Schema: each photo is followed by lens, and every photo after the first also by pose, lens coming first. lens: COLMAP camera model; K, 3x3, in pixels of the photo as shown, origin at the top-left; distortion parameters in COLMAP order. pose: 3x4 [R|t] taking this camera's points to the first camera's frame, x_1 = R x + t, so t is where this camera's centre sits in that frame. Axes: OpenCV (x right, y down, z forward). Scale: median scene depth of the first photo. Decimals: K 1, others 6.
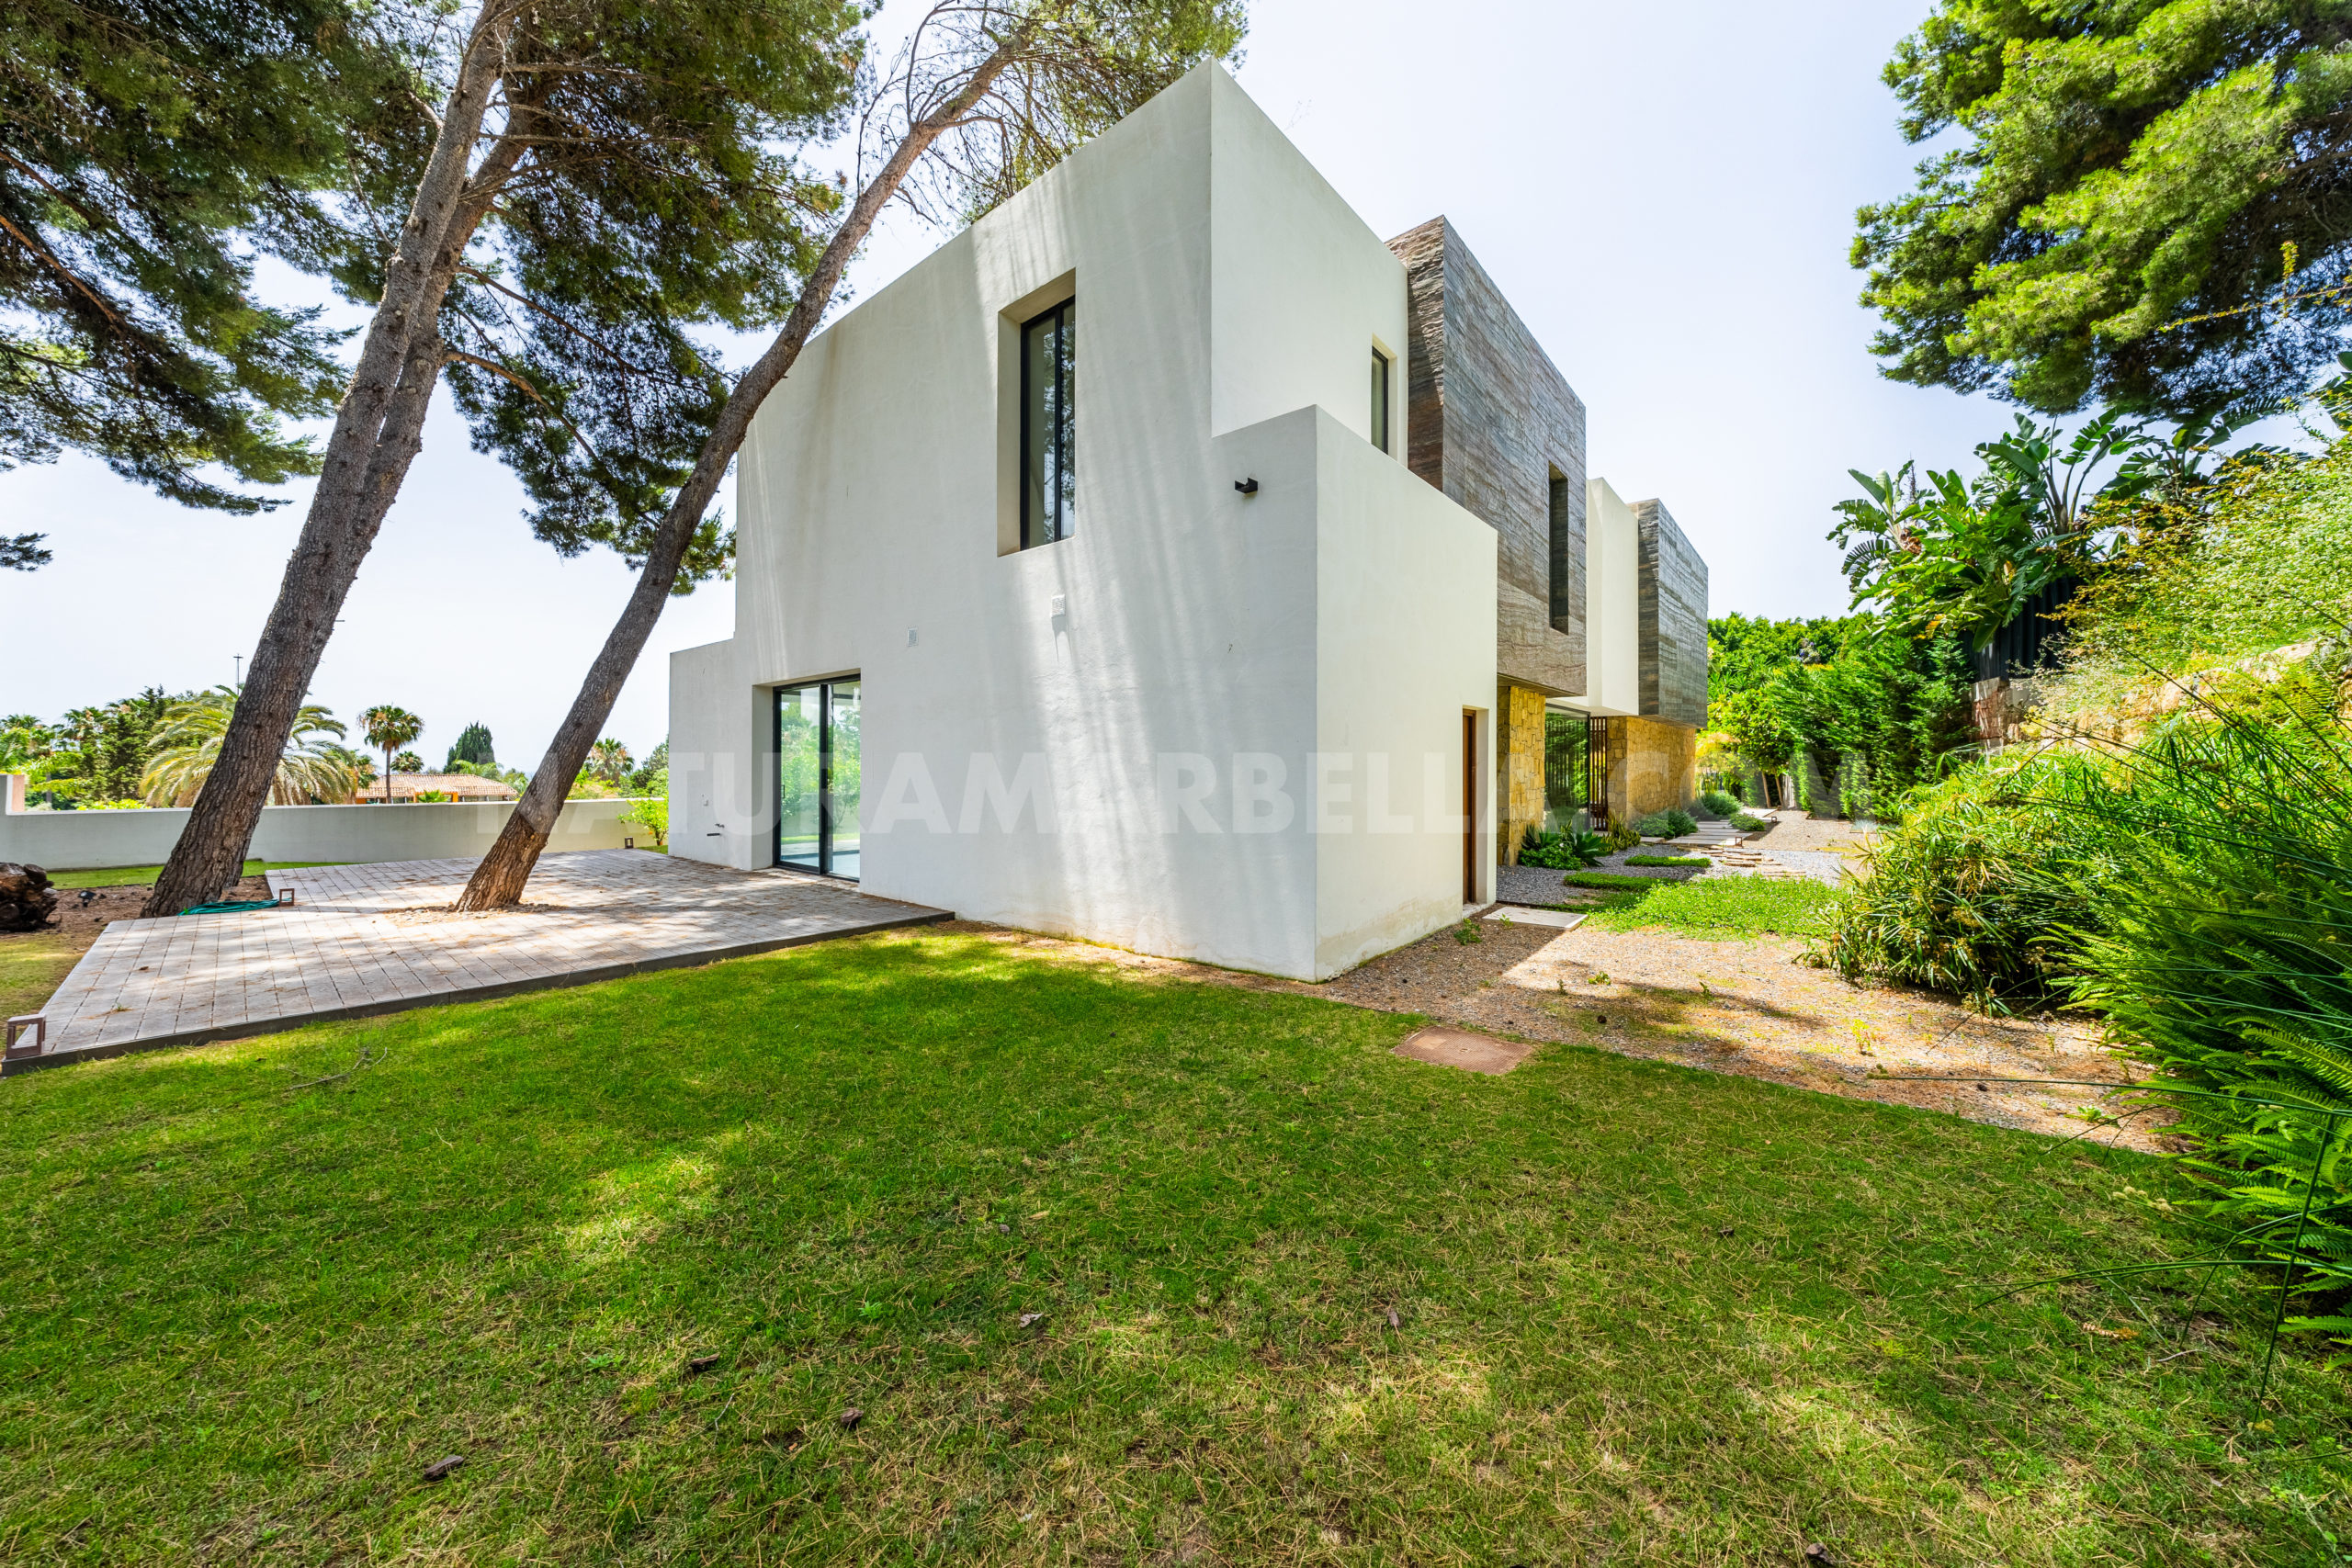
lens RADIAL K [[799.7, 0, 1187.6], [0, 799.7, 771.7], [0, 0, 1]] dist [0.000026, 0.000023]
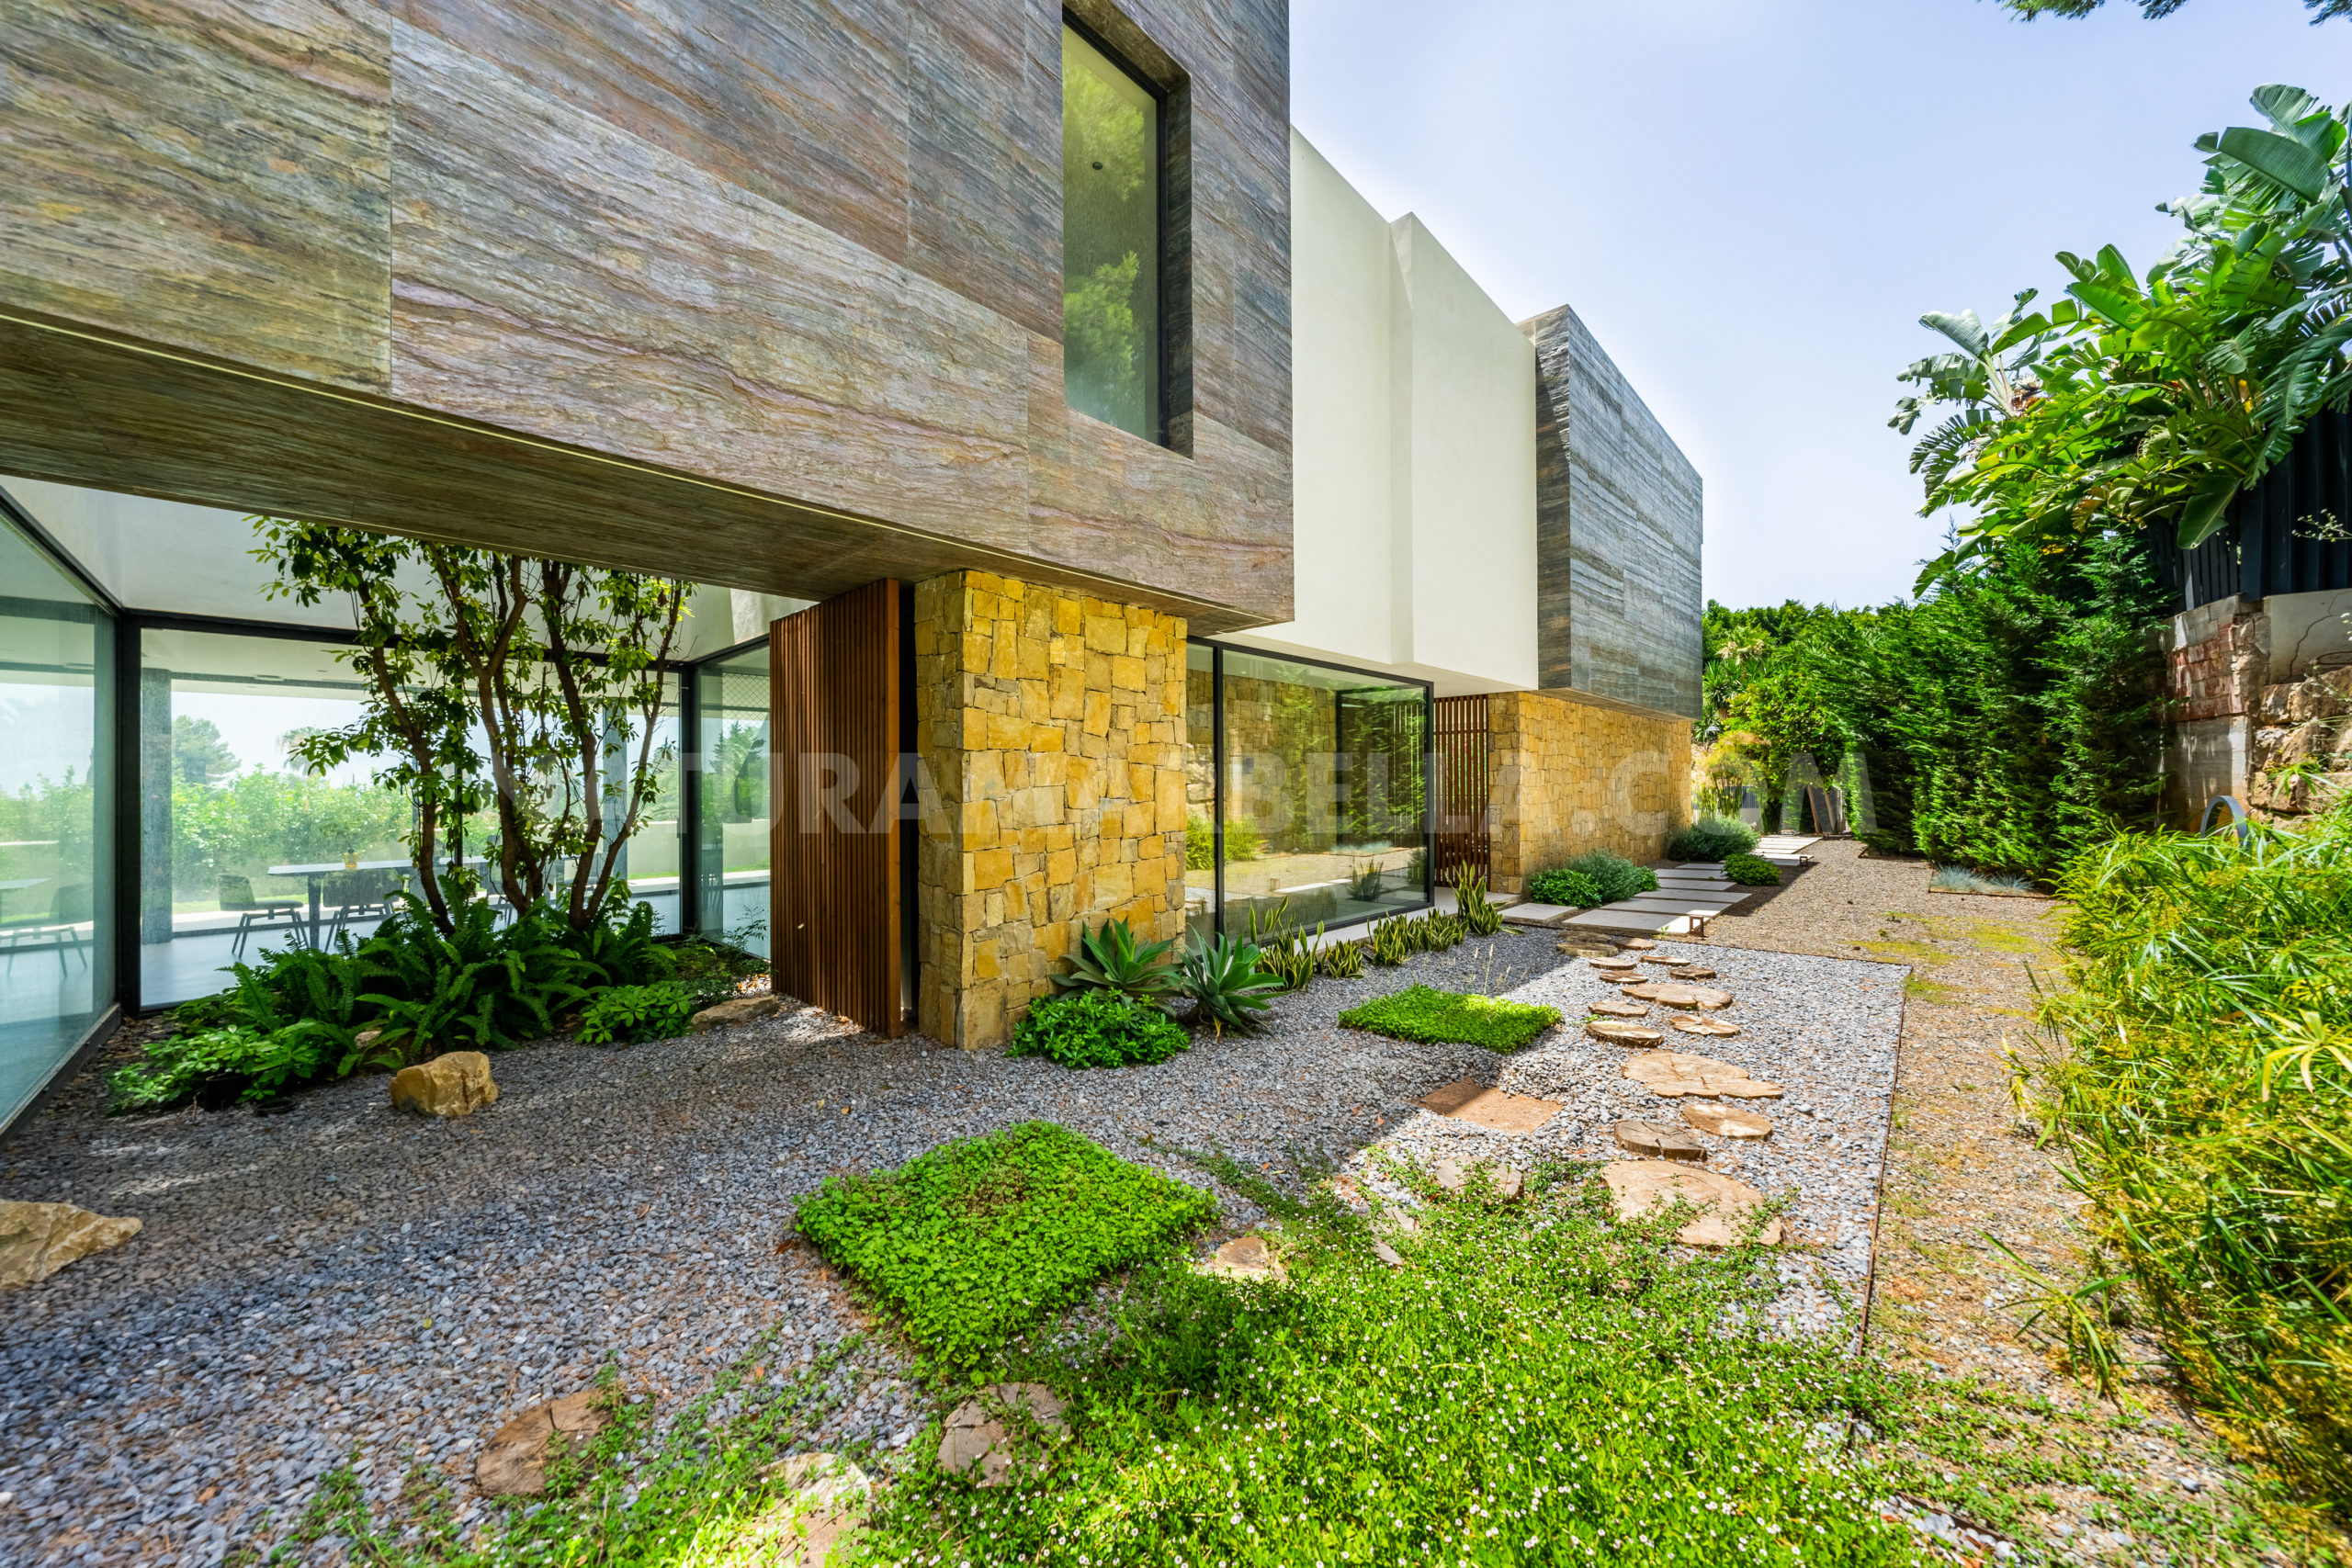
lens RADIAL K [[817.2, 0, 1176.0], [0, 817.2, 784.0], [0, 0, 1]] dist [-0.001500, -0.000083]
pose [[0.998430, -0.008378, -0.055382, 0.303891], [0.008135, 0.999956, -0.004603, -0.002316], [0.055418, 0.004145, 0.998455, 0.363755]]
